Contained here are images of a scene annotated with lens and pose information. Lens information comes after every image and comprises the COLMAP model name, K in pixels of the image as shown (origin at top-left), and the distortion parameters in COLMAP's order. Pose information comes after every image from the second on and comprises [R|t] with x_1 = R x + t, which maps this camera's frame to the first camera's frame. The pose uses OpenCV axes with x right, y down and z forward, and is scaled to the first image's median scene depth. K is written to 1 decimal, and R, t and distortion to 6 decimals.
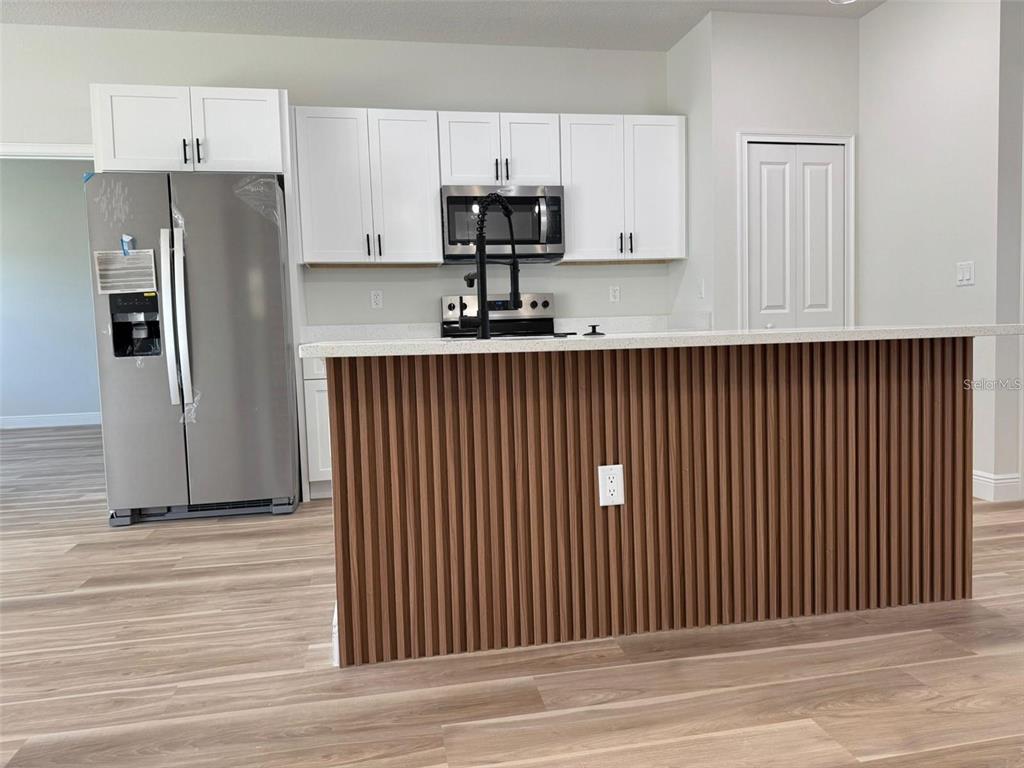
lens RADIAL K [[727.5, 0, 512.0], [0, 727.5, 384.0], [0, 0, 1]] dist [0.004575, 0.002218]
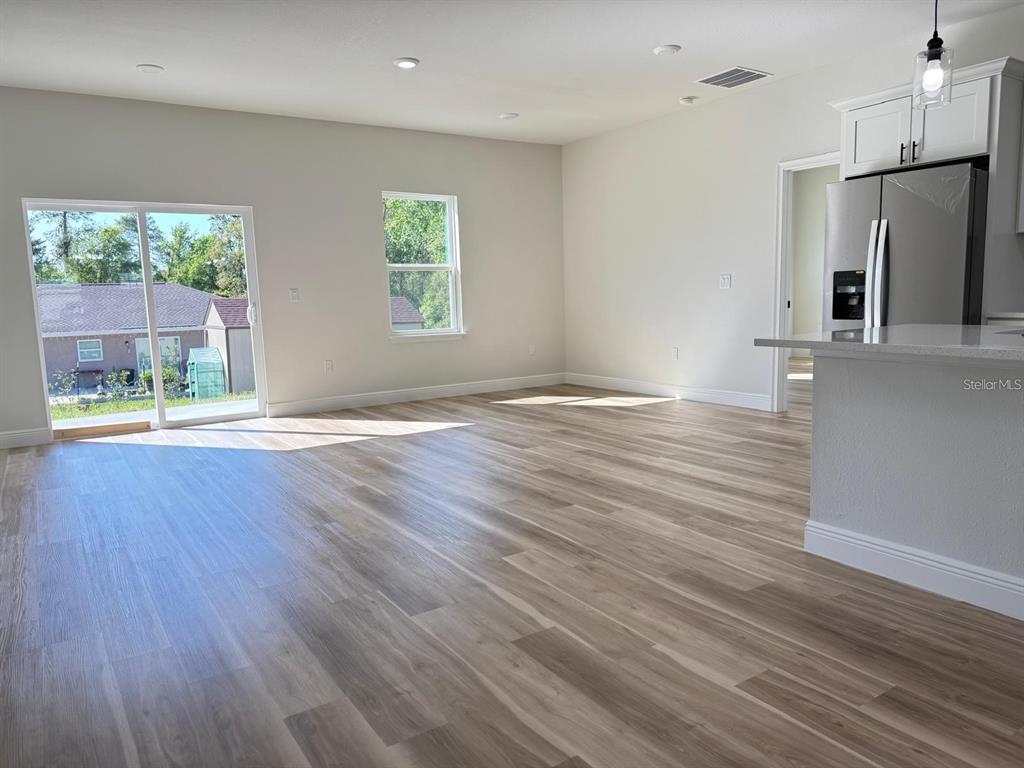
lens RADIAL K [[715.2, 0, 512.0], [0, 715.2, 384.0], [0, 0, 1]] dist [0.110138, -0.132467]
pose [[0.386163, 0.135122, -0.912480, 0.454132], [-0.050655, 0.990827, 0.125287, -0.054483], [0.921039, -0.002159, 0.389465, -0.068829]]
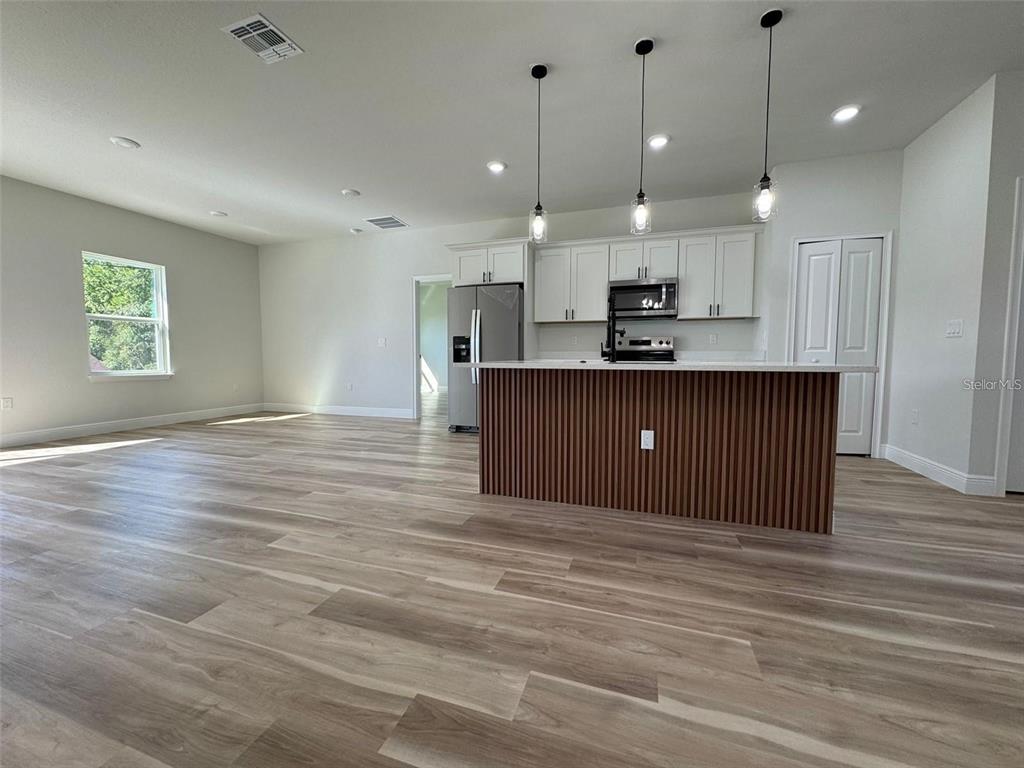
lens RADIAL K [[408.4, 0, 512.0], [0, 408.4, 384.0], [0, 0, 1]] dist [0.000880, 0.000526]
pose [[0.870437, 0.067093, -0.487687, 0.279212], [-0.065160, 0.997655, 0.020953, -0.007206], [0.487949, 0.013539, 0.872767, -0.084585]]
